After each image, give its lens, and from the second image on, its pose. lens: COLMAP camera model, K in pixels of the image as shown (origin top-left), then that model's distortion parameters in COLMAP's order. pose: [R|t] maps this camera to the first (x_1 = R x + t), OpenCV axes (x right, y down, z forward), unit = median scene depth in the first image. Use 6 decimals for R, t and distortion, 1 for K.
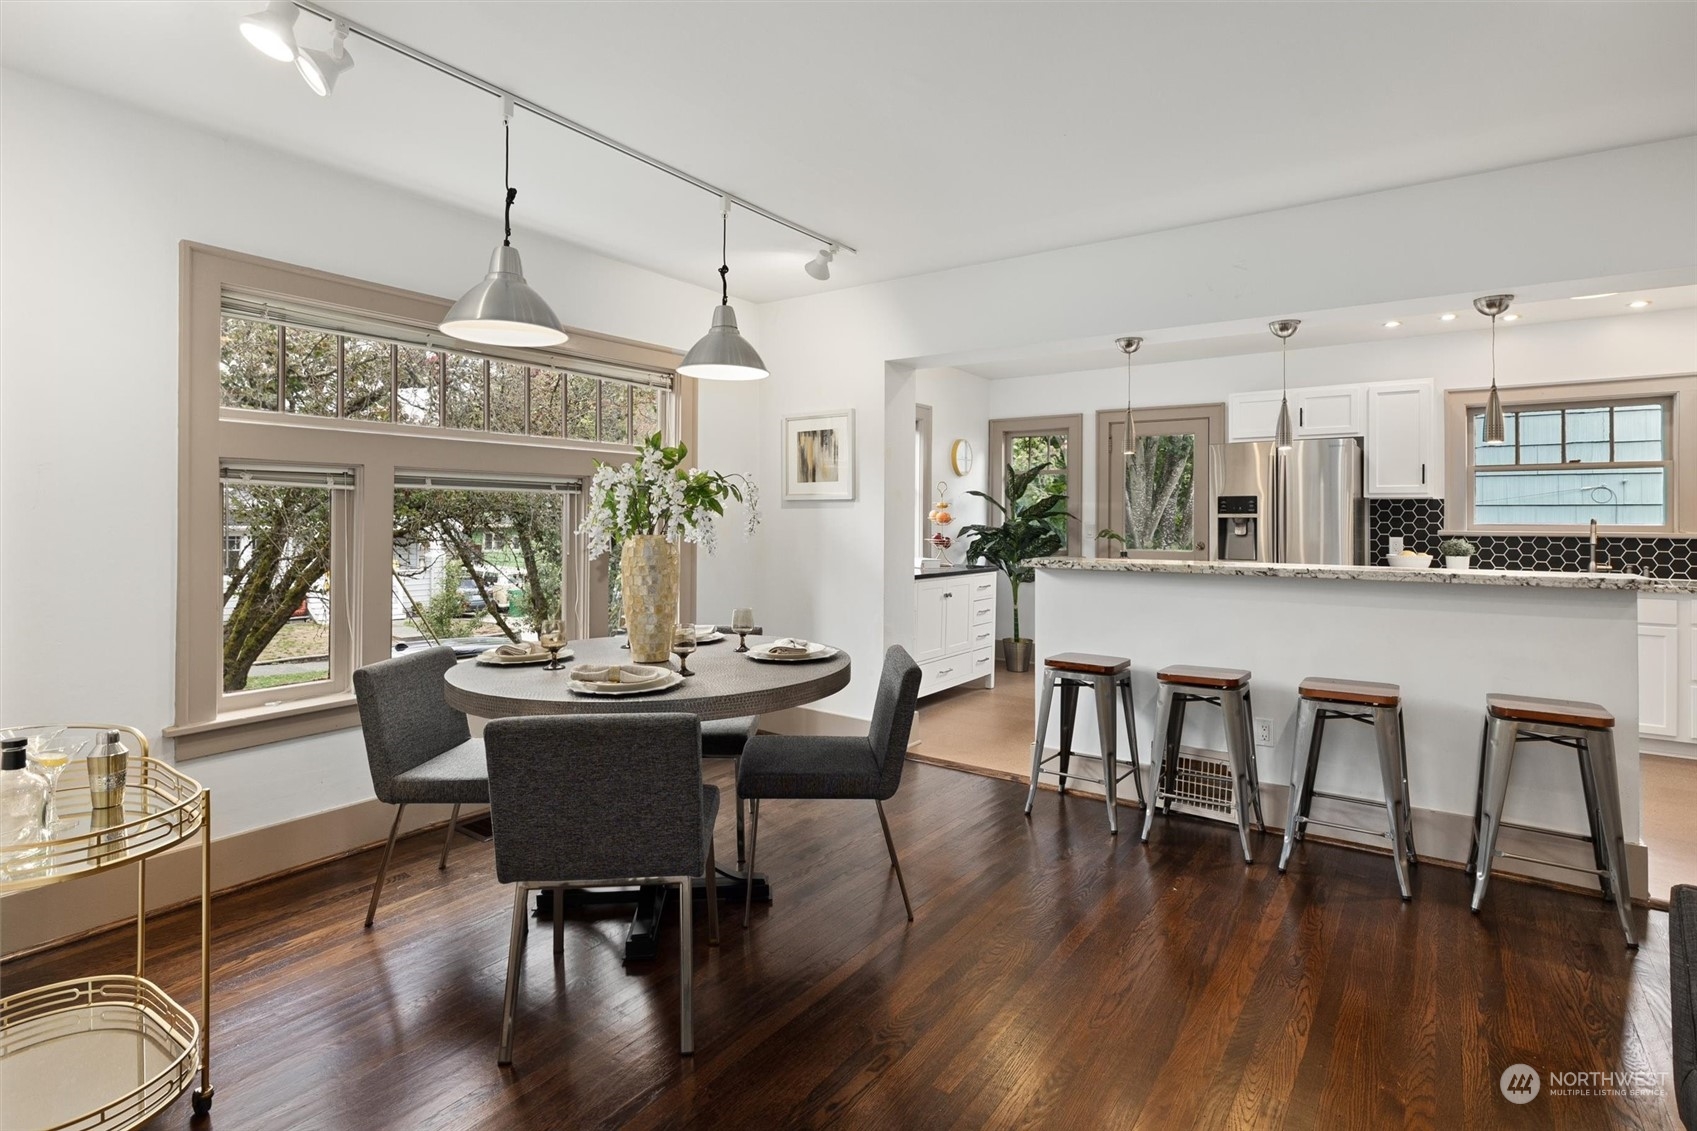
lens RADIAL K [[847.2, 0, 855.9], [0, 847.2, 514.1], [0, 0, 1]] dist [0.000165, -0.000133]
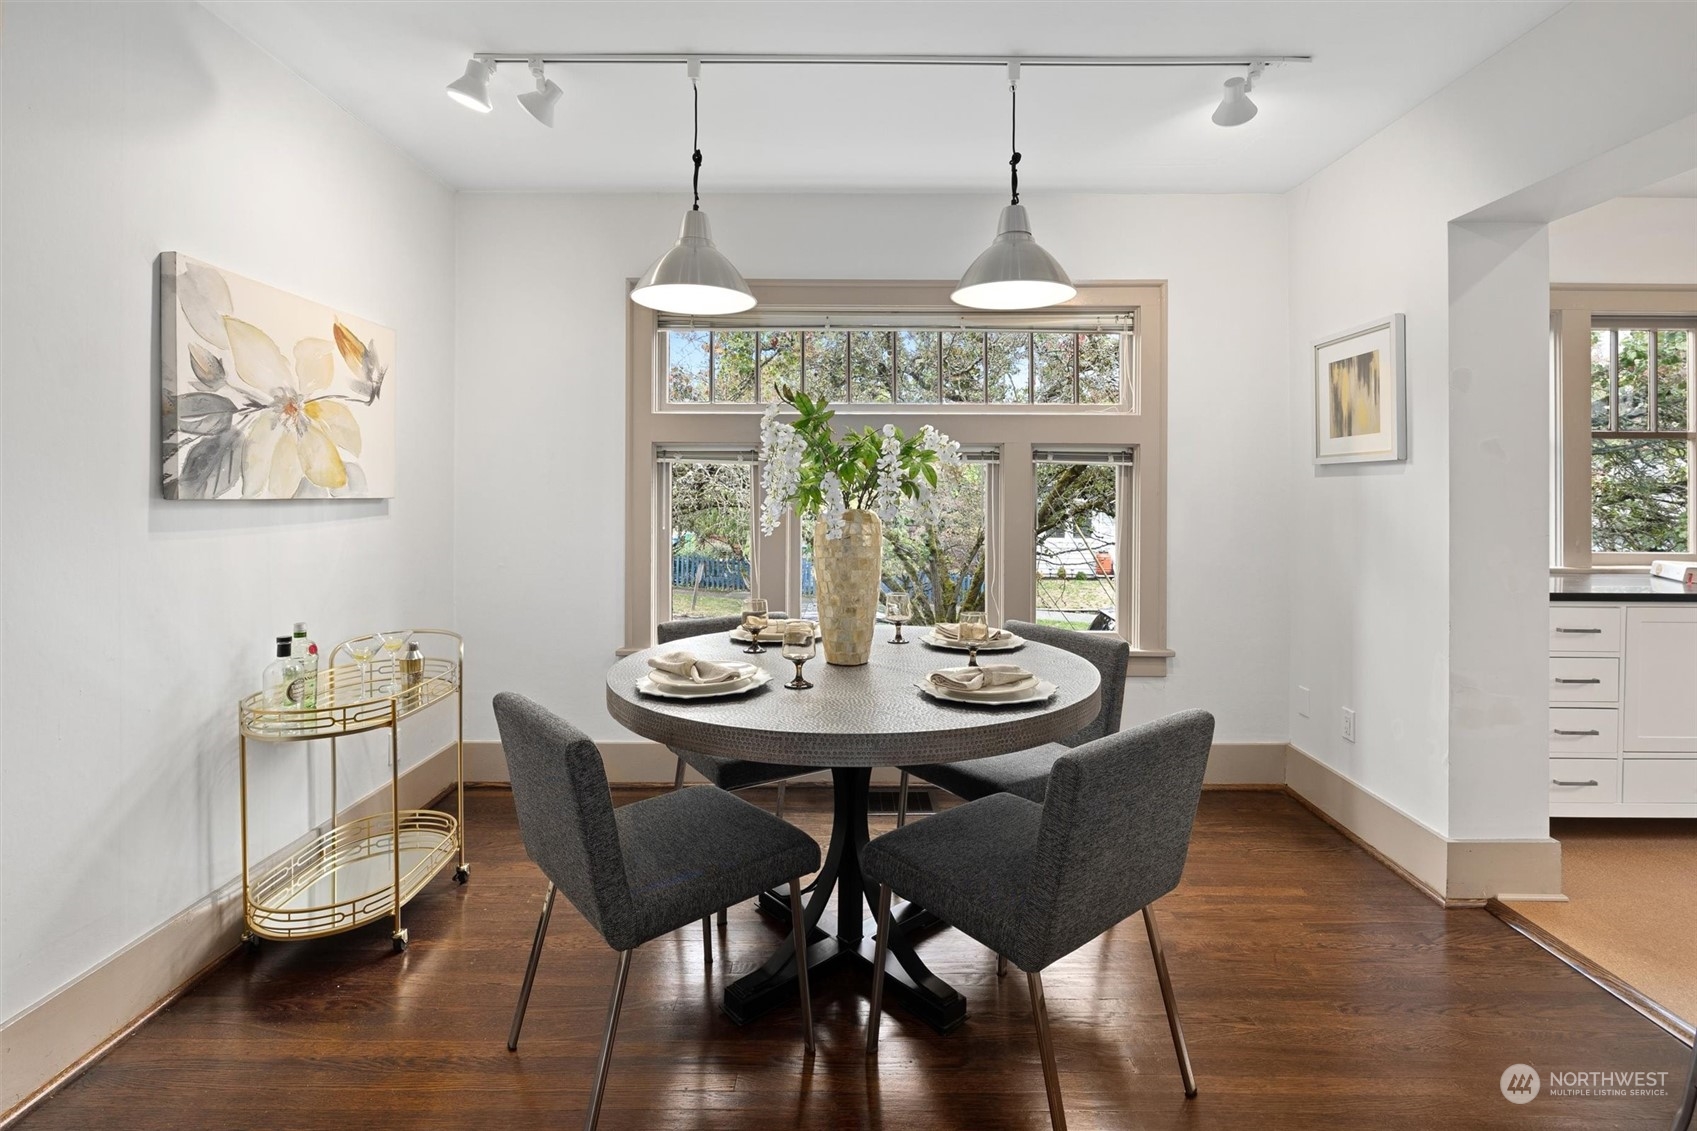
lens RADIAL K [[787.1, 0, 849.1], [0, 787.1, 485.2], [0, 0, 1]] dist [-0.008601, -0.000029]
pose [[0.570938, -0.004812, -0.820979, 0.202555], [0.002384, 0.999988, -0.004203, 0.002081], [0.820990, 0.000442, 0.570943, 0.293713]]
